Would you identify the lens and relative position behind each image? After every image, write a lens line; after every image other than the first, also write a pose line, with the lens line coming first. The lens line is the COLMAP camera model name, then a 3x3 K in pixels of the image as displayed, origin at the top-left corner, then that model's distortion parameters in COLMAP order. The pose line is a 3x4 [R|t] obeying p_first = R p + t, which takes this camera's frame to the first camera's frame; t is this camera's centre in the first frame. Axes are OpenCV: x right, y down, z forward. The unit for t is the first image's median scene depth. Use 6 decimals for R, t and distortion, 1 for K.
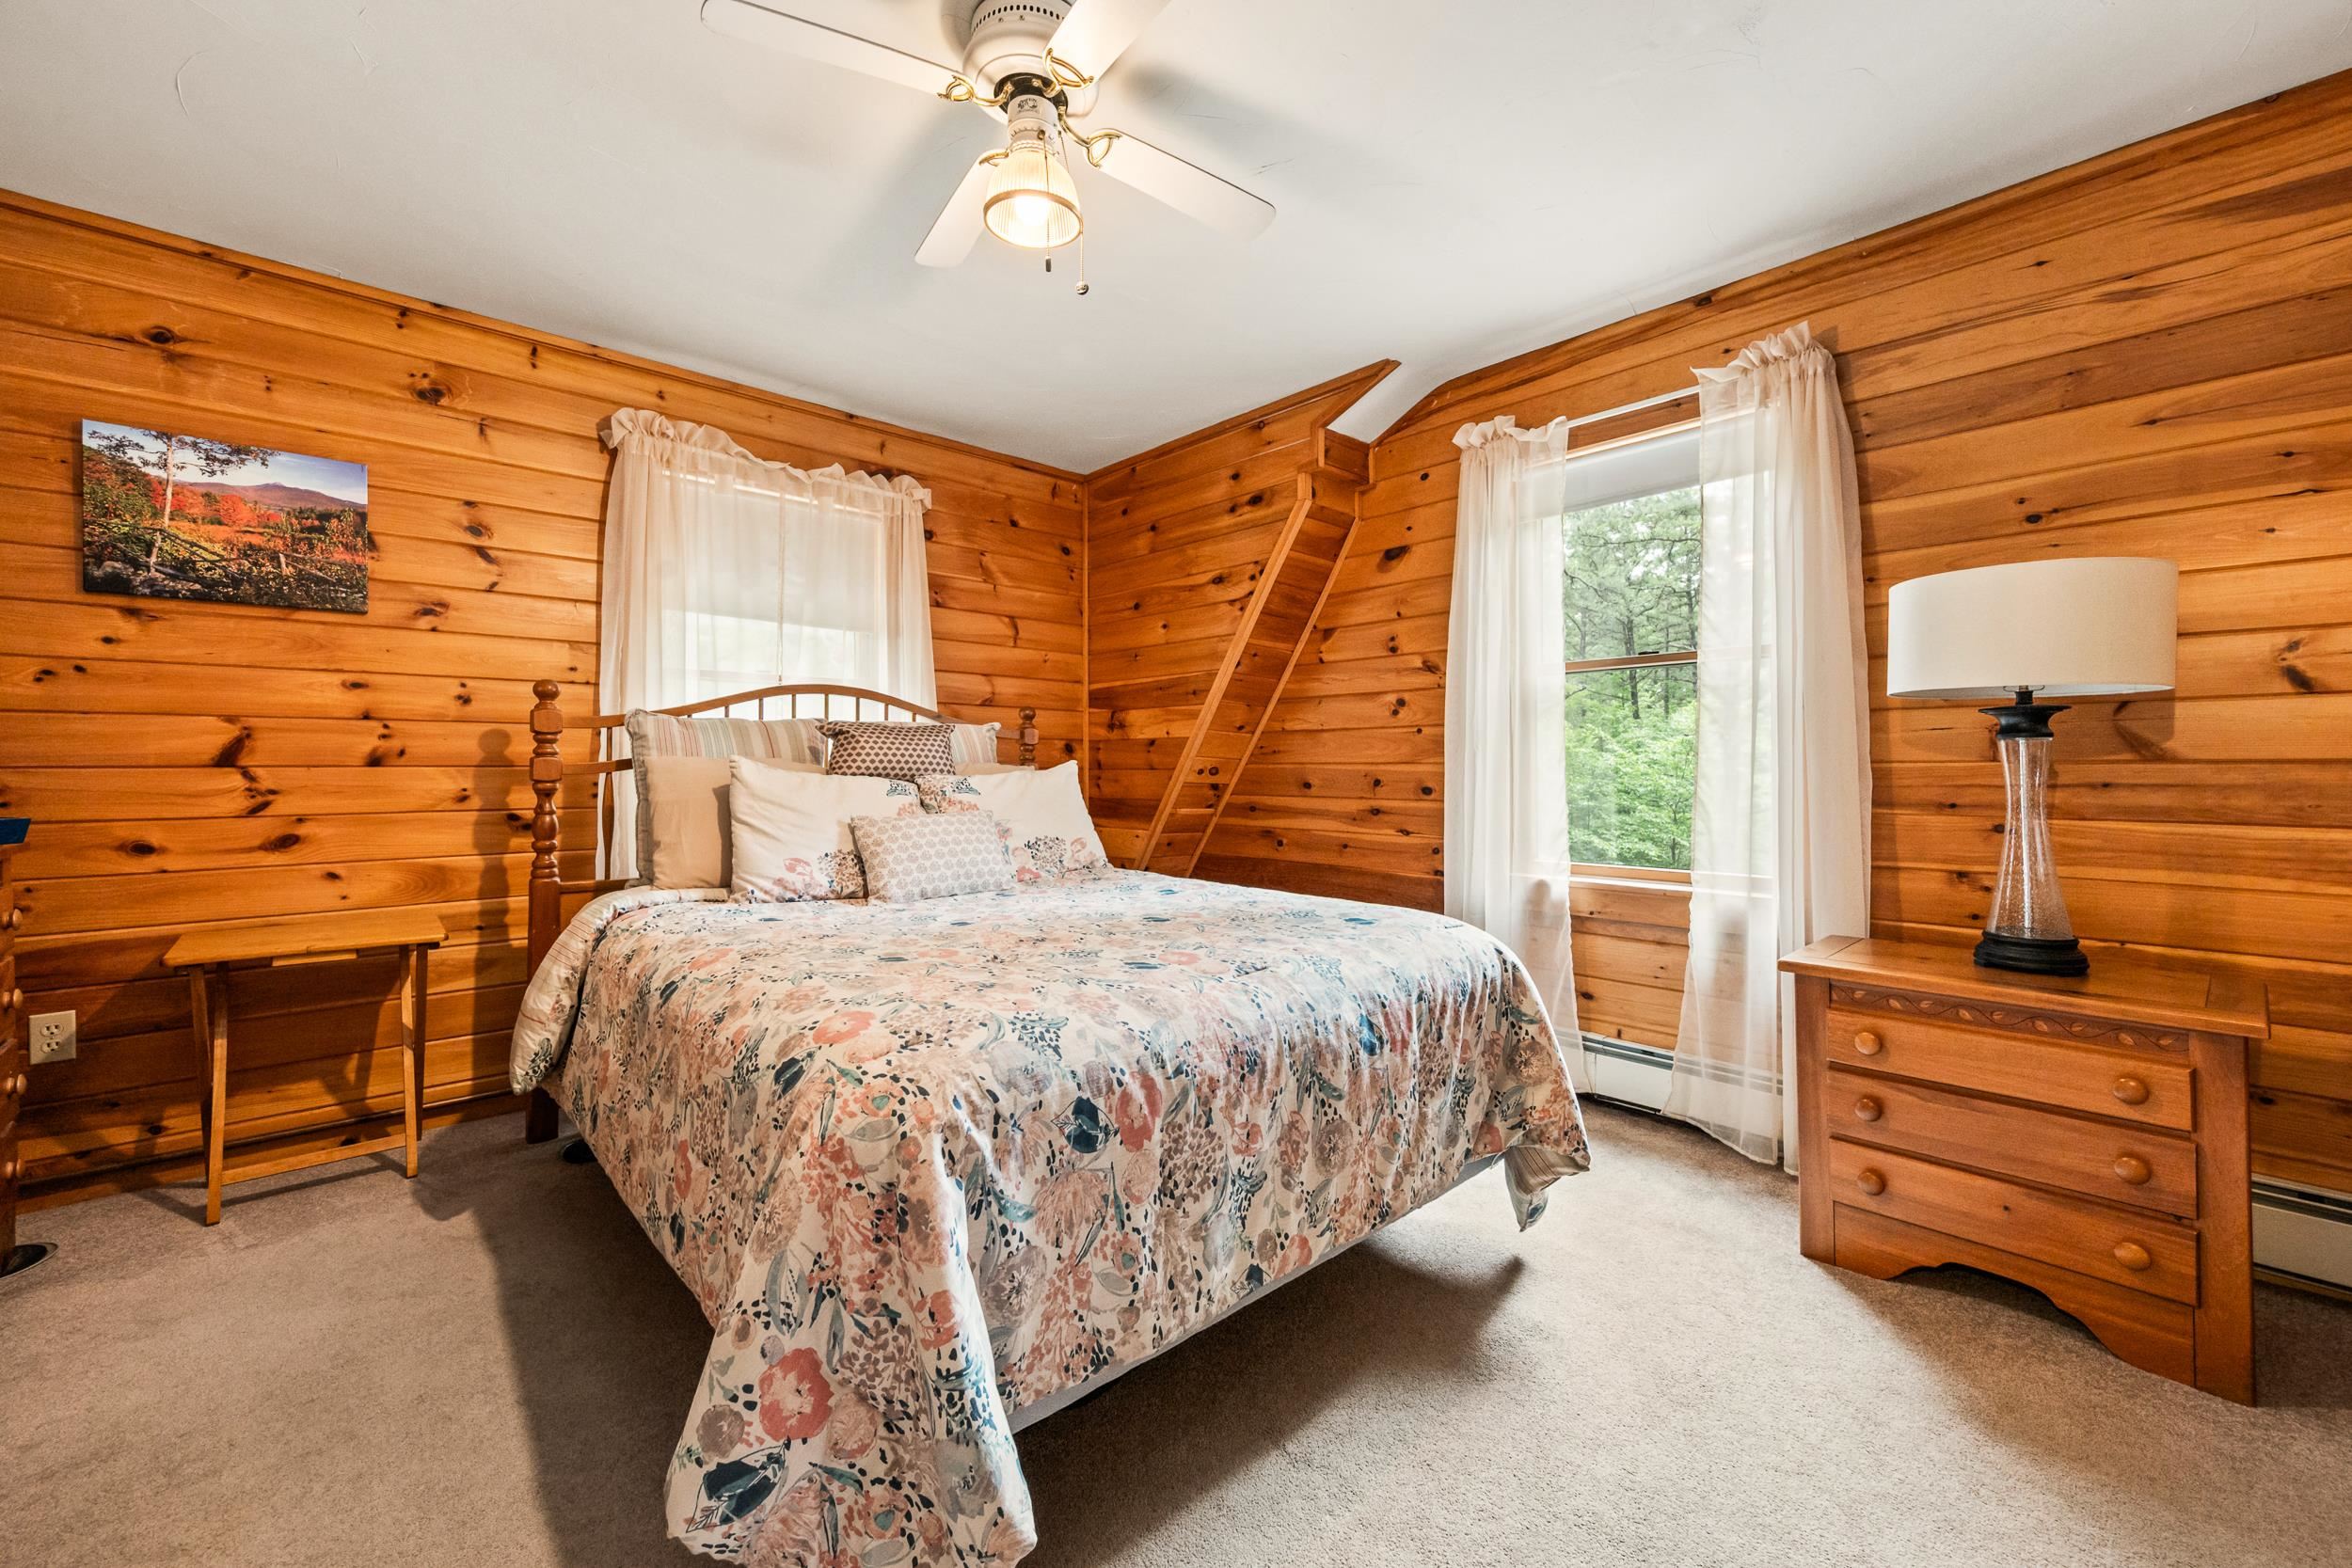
lens RADIAL K [[930.0, 0, 1175.5], [0, 930.0, 778.9], [0, 0, 1]] dist [-0.000019, -0.000109]
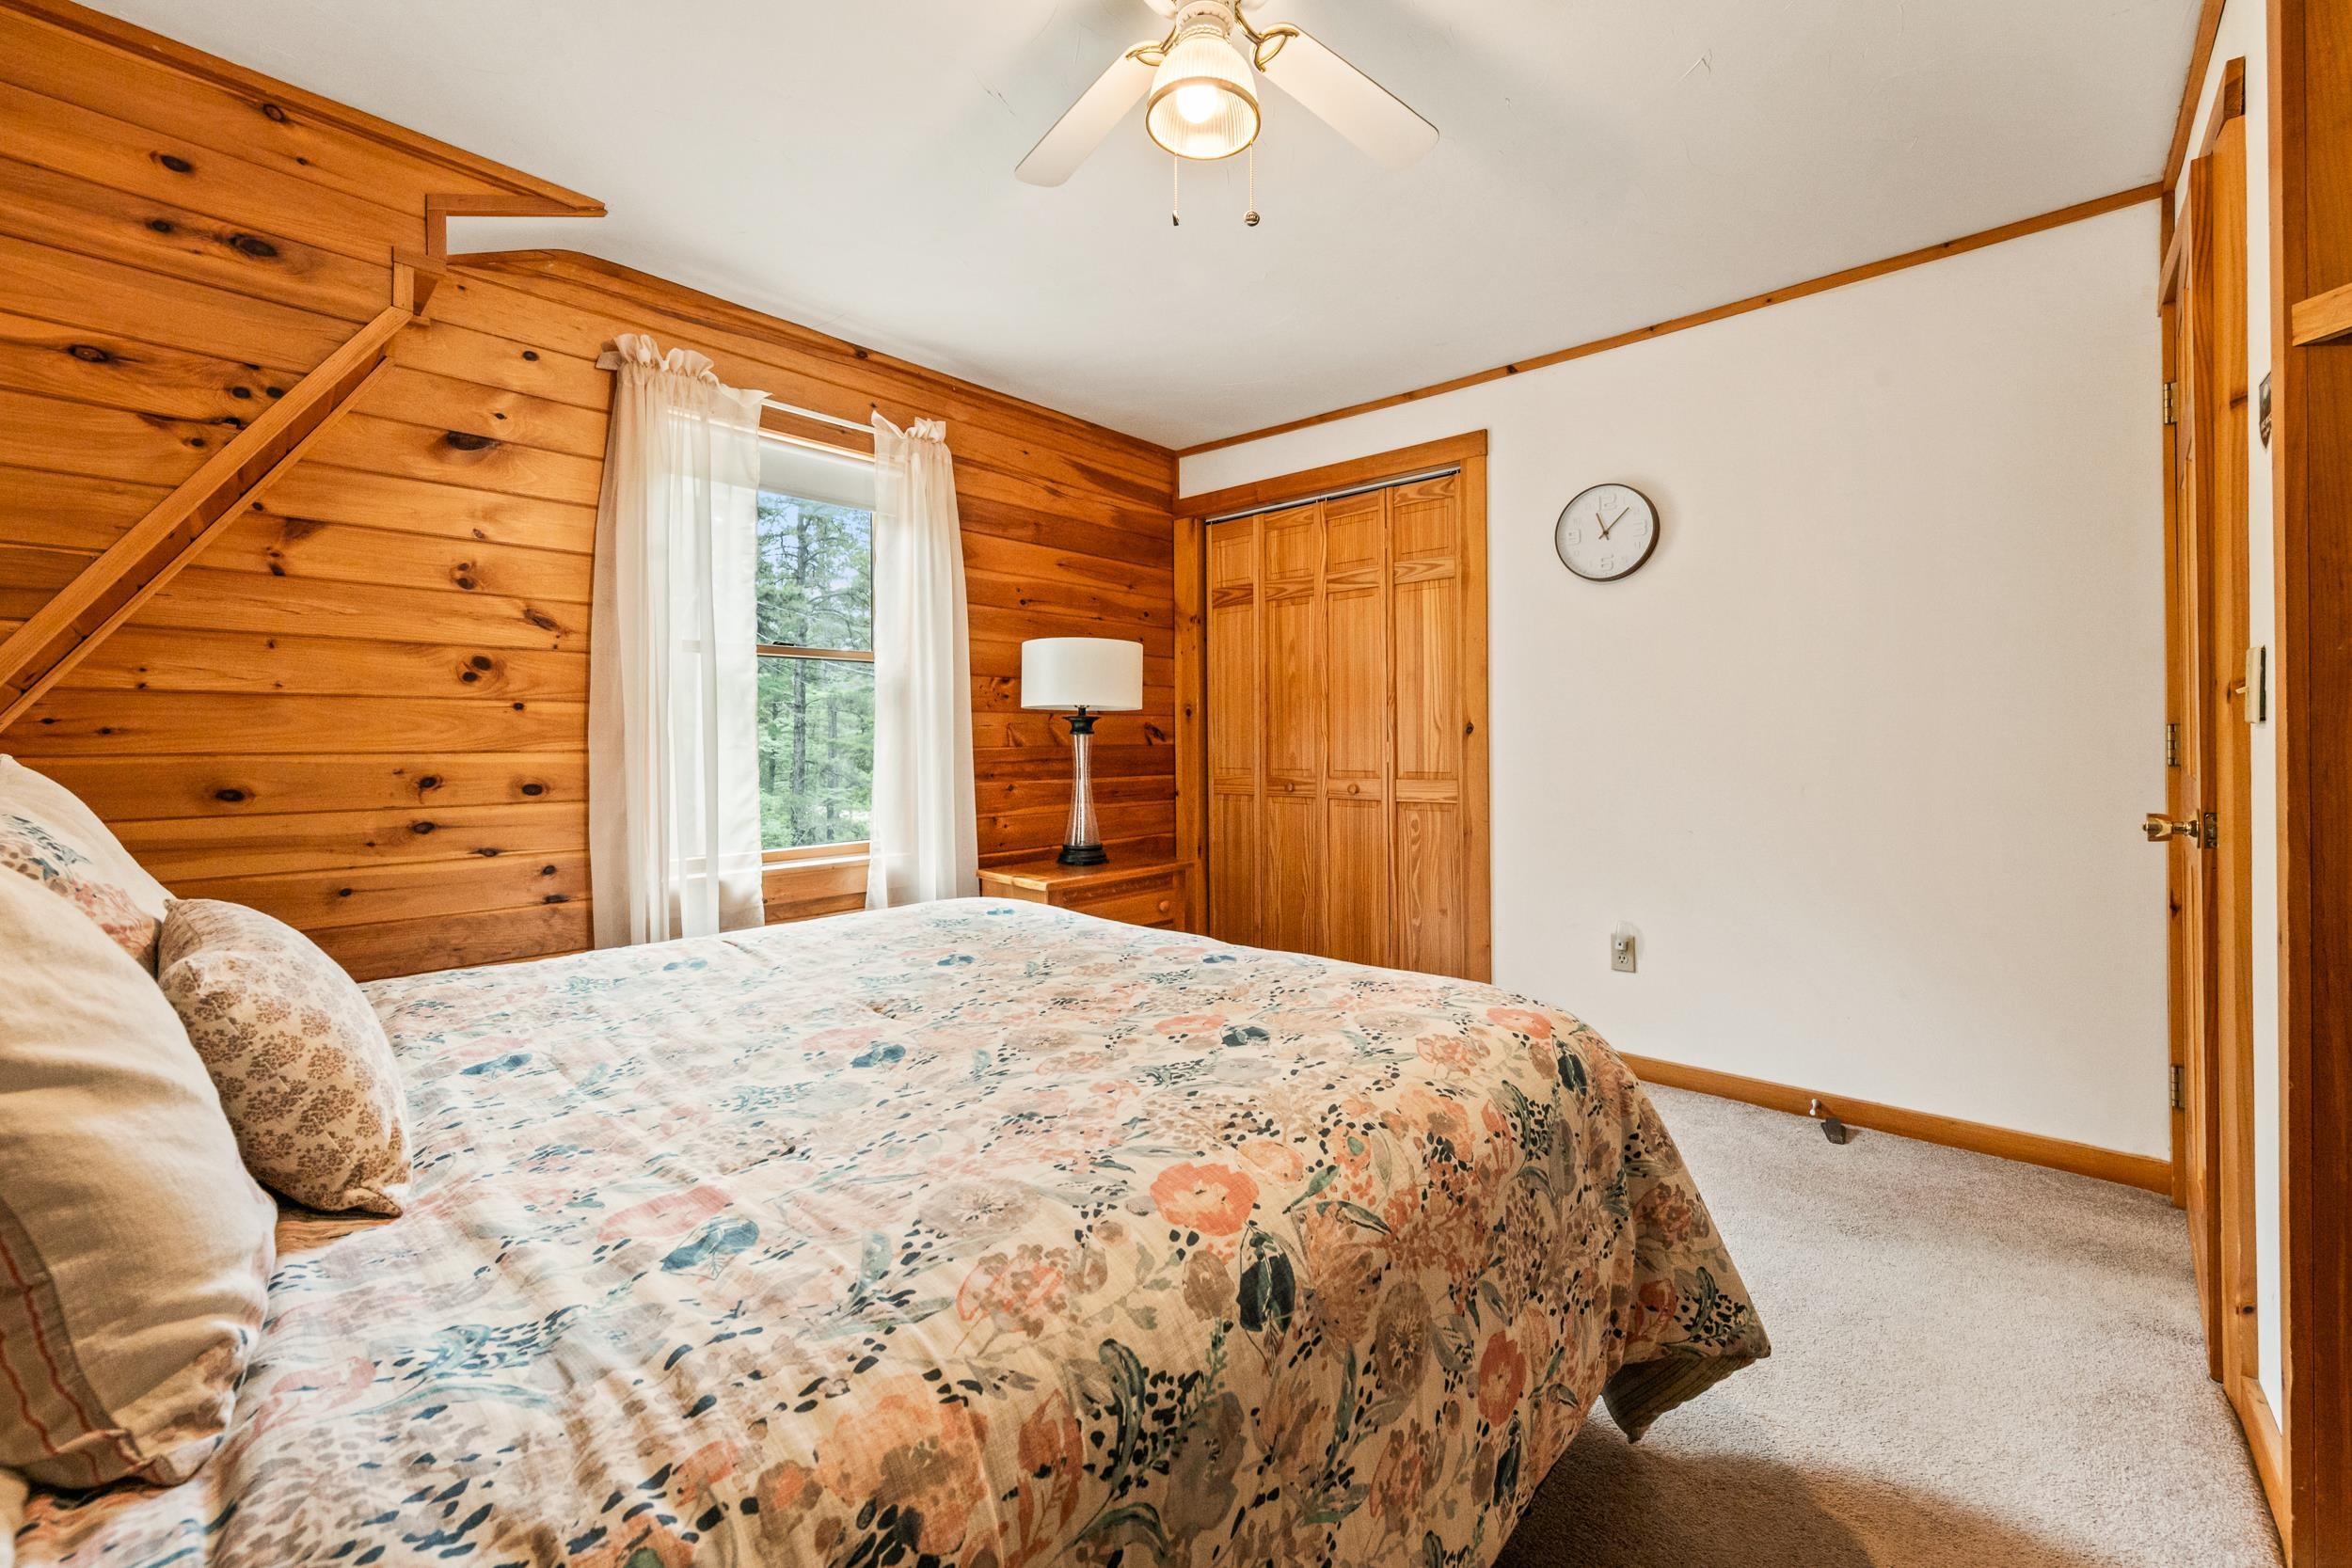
lens RADIAL K [[961.0, 0, 1187.2], [0, 961.0, 742.2], [0, 0, 1]] dist [-0.000127, -0.000134]
pose [[-0.115092, -0.000893, 0.993354, -0.677750], [0.017089, 0.999850, 0.002879, -0.022485], [-0.993208, 0.017307, -0.115060, 0.740382]]
